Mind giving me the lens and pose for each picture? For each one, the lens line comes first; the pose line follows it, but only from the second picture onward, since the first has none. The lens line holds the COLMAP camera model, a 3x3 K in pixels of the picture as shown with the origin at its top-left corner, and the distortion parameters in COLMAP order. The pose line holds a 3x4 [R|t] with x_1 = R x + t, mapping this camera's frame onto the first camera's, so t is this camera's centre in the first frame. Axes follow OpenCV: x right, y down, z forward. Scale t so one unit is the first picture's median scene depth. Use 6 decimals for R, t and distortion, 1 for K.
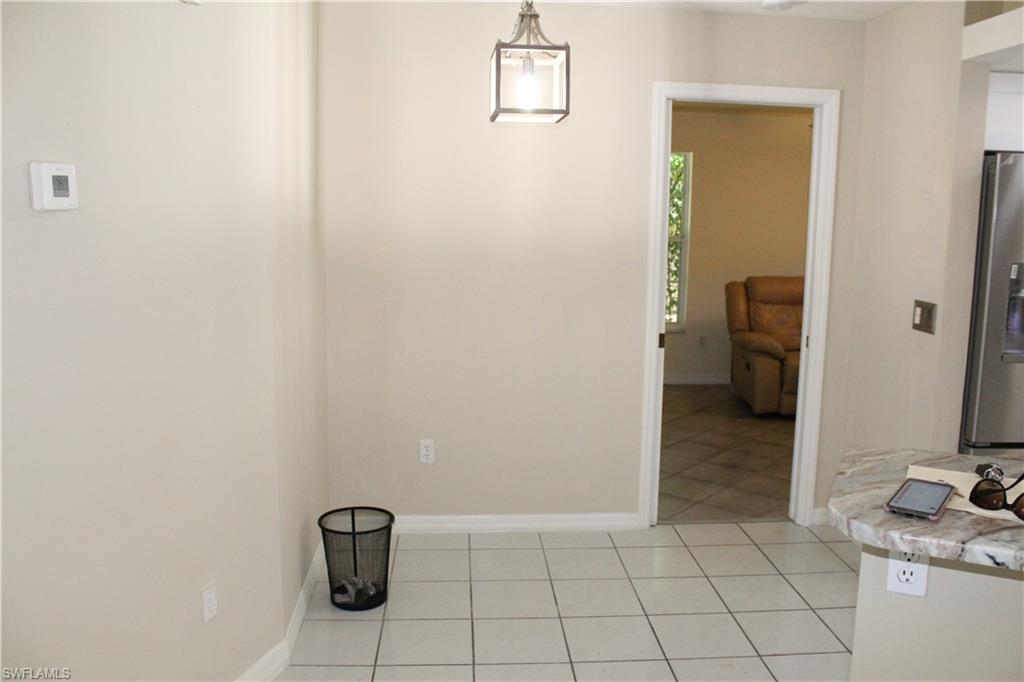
lens RADIAL K [[851.6, 0, 512.0], [0, 851.6, 341.0], [0, 0, 1]] dist [-0.158213, 0.134293]
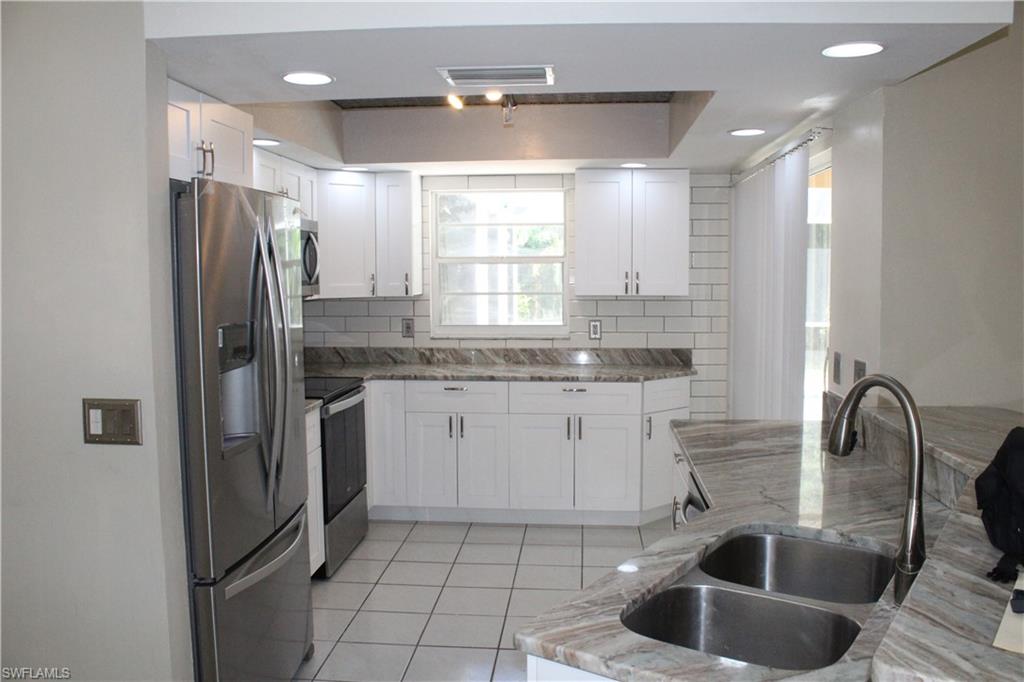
lens RADIAL K [[851.6, 0, 512.0], [0, 851.6, 341.0], [0, 0, 1]] dist [-0.158213, 0.134293]
pose [[0.155640, -0.099619, 0.982778, -0.093306], [0.156718, 0.984791, 0.075004, -0.095087], [-0.975303, 0.142346, 0.168885, 0.587228]]
